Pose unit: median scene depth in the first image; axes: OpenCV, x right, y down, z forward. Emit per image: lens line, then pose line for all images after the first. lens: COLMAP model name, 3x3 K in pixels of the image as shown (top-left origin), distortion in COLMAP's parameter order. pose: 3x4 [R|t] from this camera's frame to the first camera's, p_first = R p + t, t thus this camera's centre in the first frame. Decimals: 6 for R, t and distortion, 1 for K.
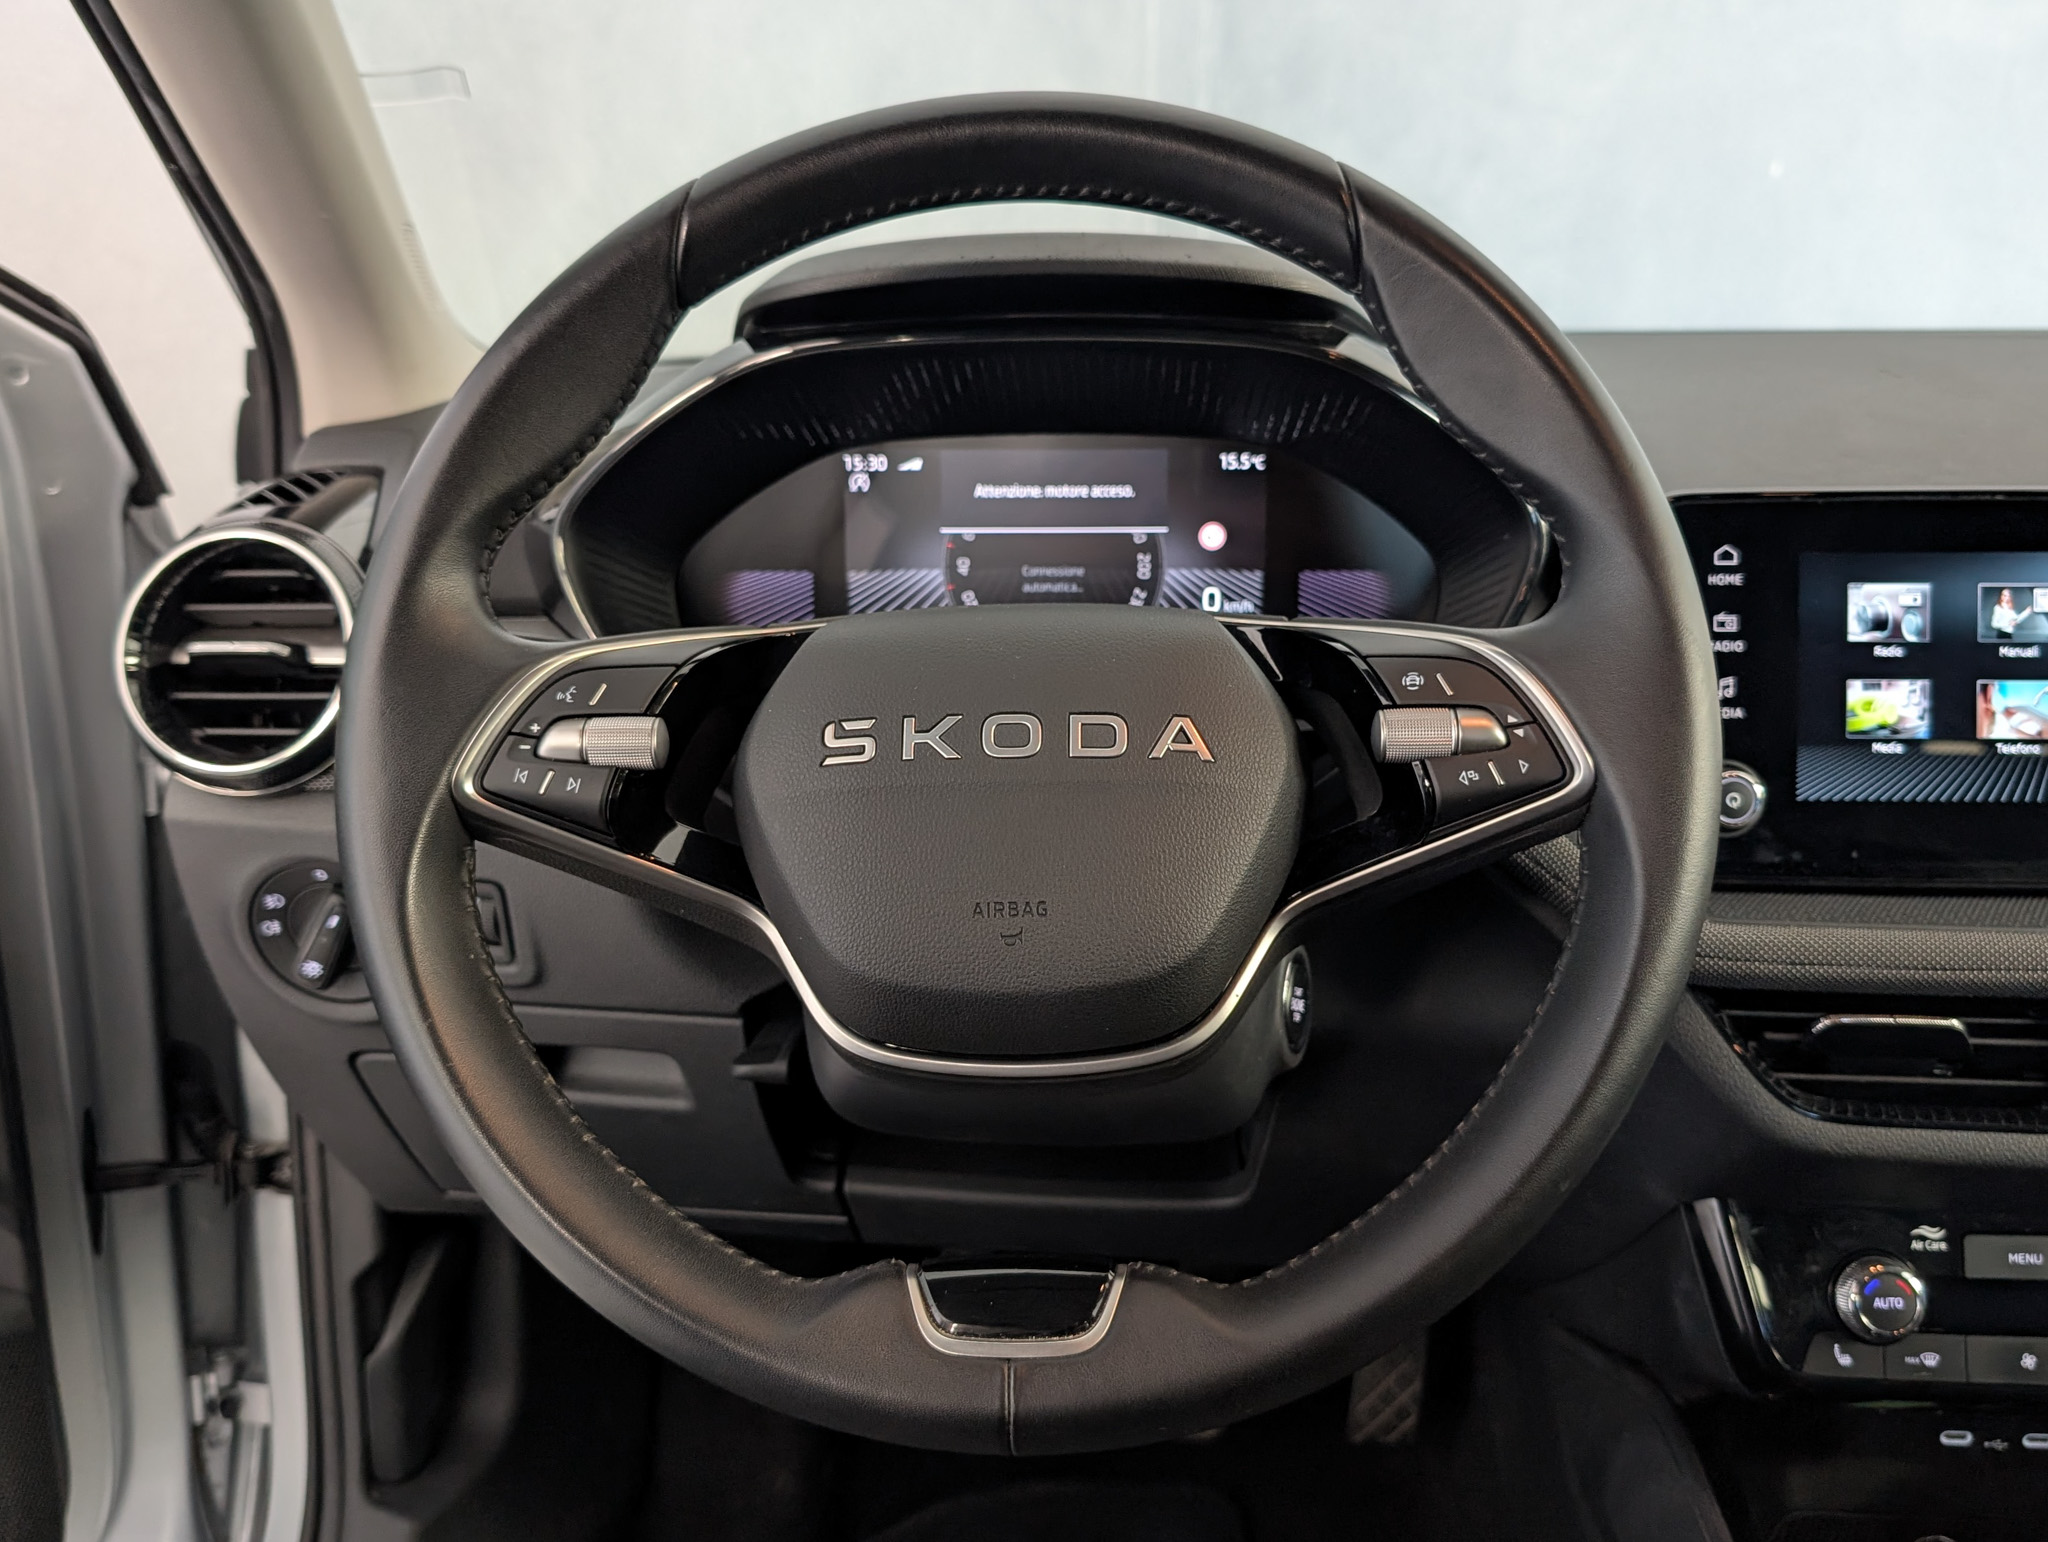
lens RADIAL K [[1911.3, 0, 1075.2], [0, 1911.3, 800.6], [0, 0, 1]] dist [0.087006, -0.102372]
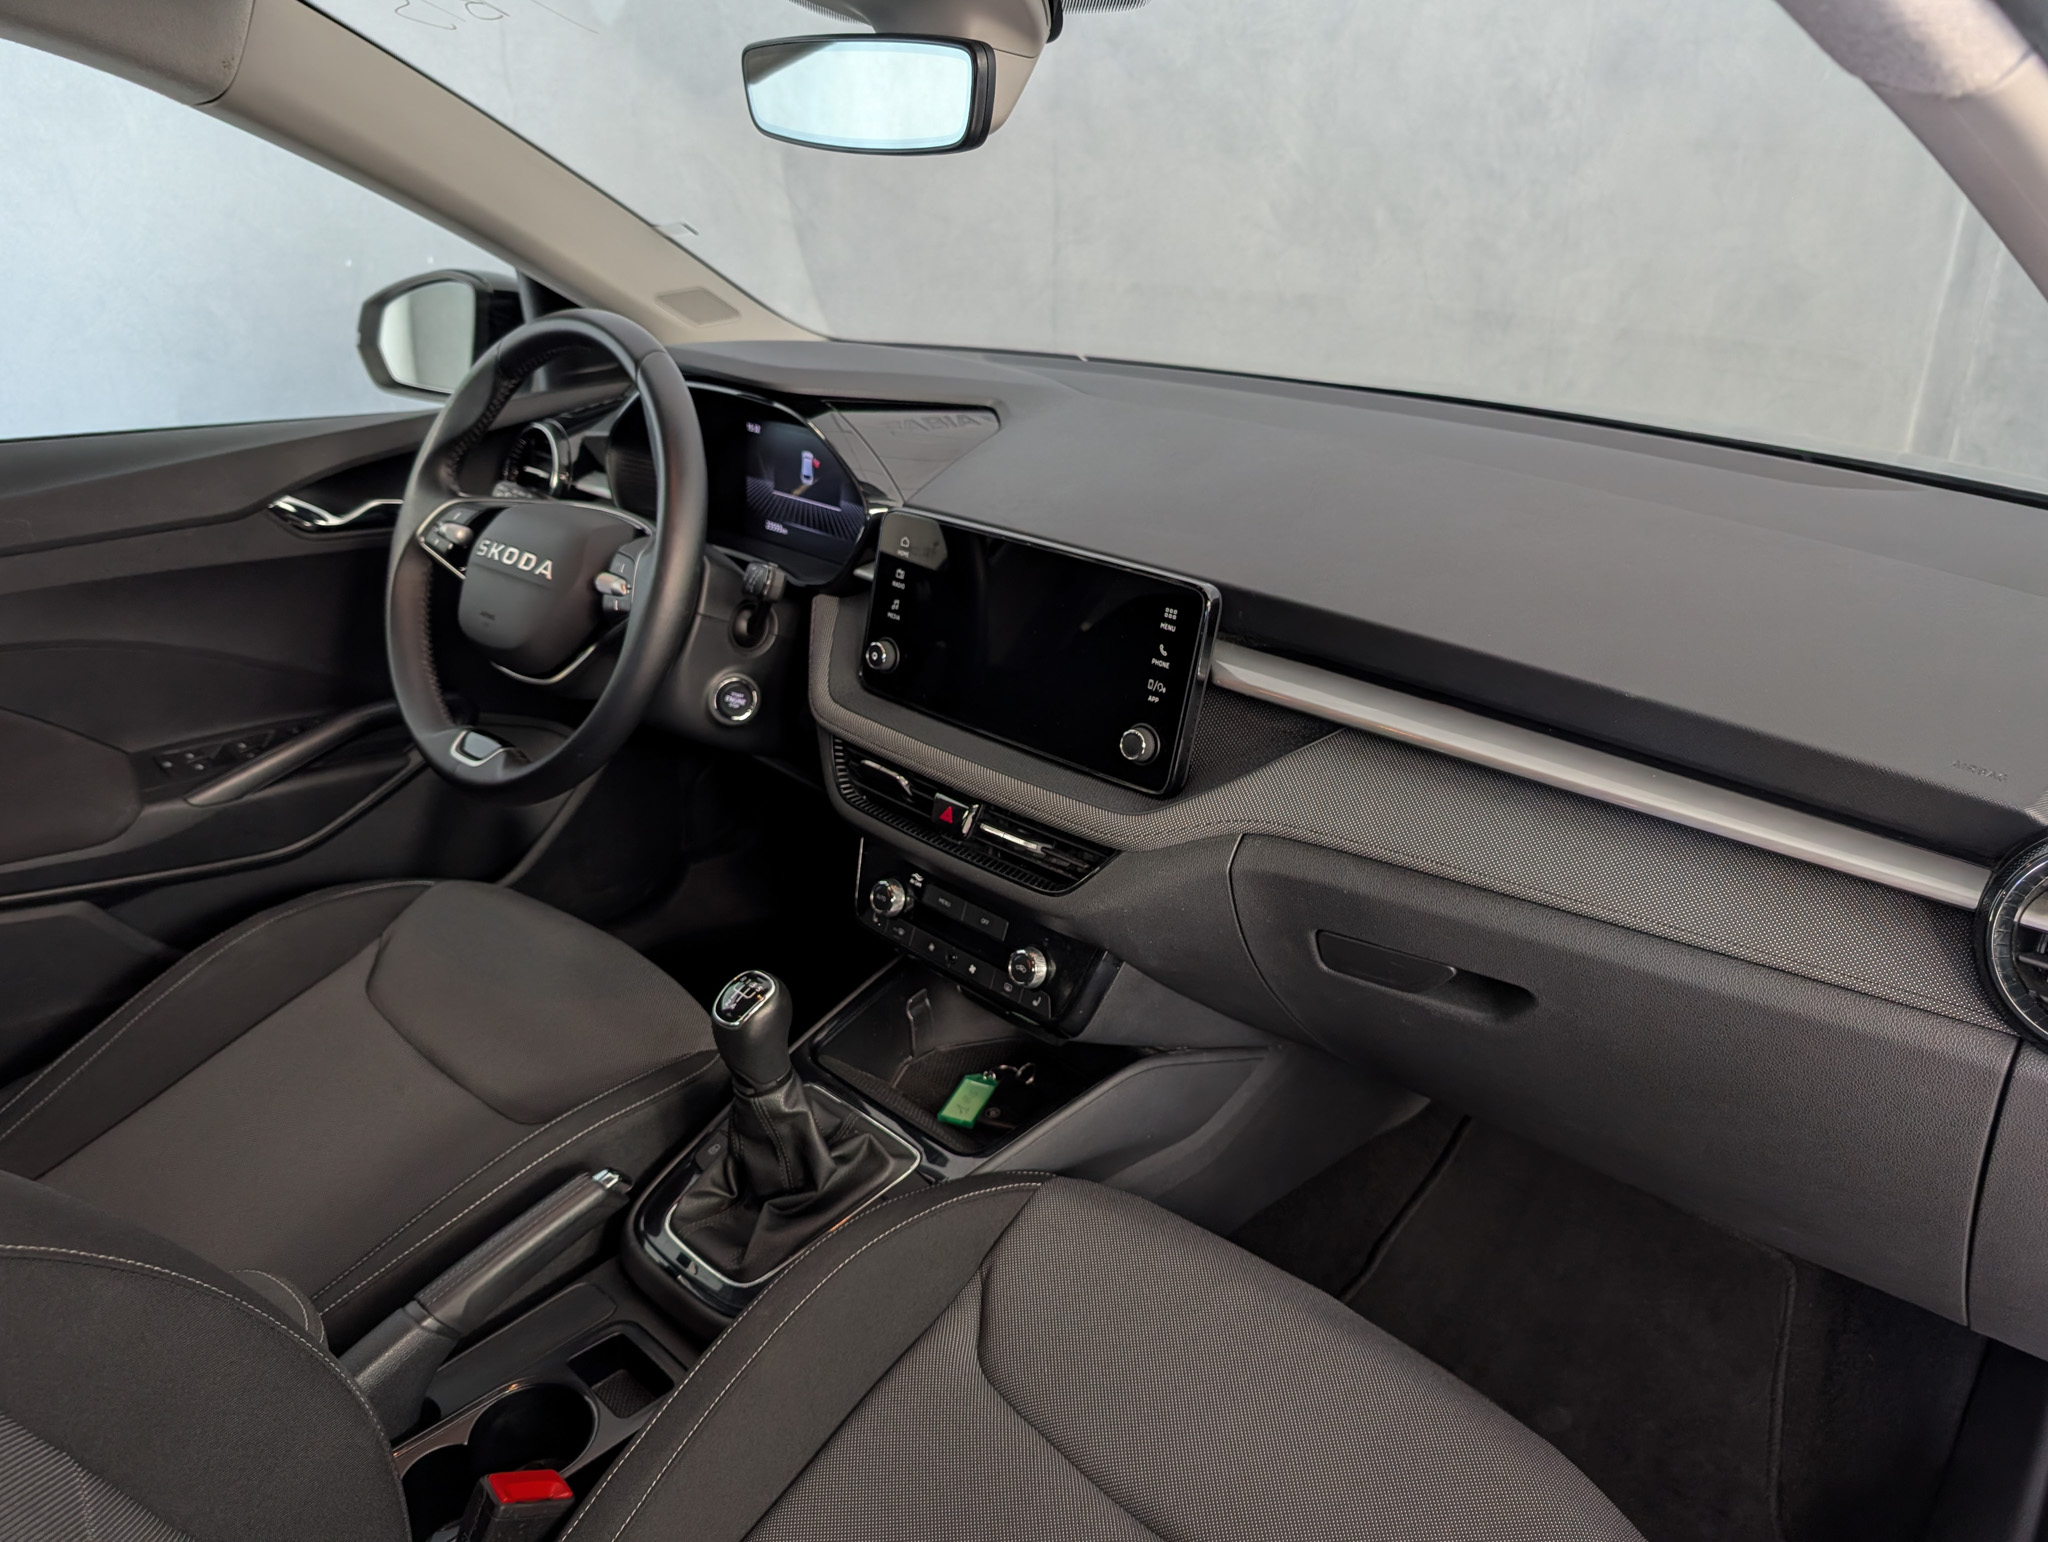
lens RADIAL K [[1571.6, 0, 1071.8], [0, 1571.6, 768.9], [0, 0, 1]] dist [0.011725, -0.003049]
pose [[0.758711, 0.269588, -0.593027, 1.544449], [-0.185722, 0.962085, 0.199750, -0.262930], [0.624392, -0.041414, 0.780012, -0.224867]]
